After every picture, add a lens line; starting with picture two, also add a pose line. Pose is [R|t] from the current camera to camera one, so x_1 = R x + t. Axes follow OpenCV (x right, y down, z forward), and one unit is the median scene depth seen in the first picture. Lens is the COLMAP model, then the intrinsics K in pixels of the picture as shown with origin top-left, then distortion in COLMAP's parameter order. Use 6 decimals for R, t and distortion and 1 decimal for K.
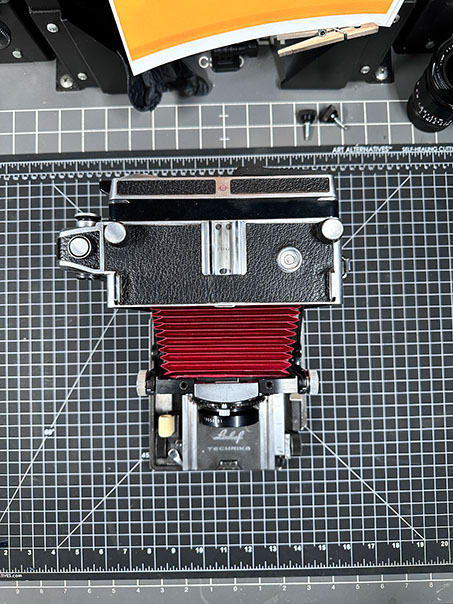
lens RADIAL K [[442.7, 0, 227.9], [0, 442.7, 298.2], [0, 0, 1]] dist [-0.048752, 0.017168]
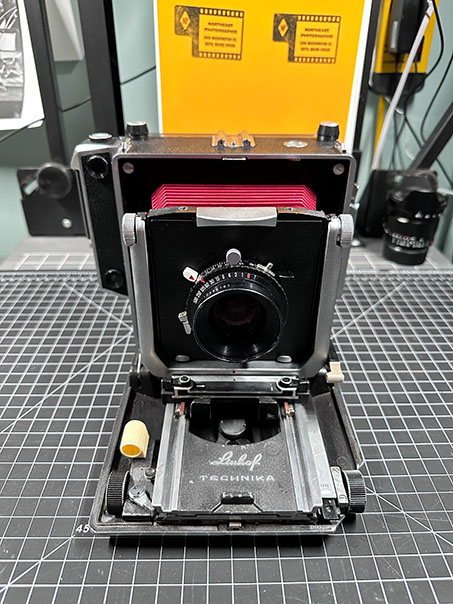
lens RADIAL K [[442.7, 0, 229.0], [0, 442.7, 302.6], [0, 0, 1]] dist [-0.048752, 0.017168]
pose [[0.999788, 0.018667, 0.008700, -0.016376], [-0.003109, 0.554412, -0.832237, 0.646140], [-0.020359, 0.832033, 0.554352, 0.464500]]
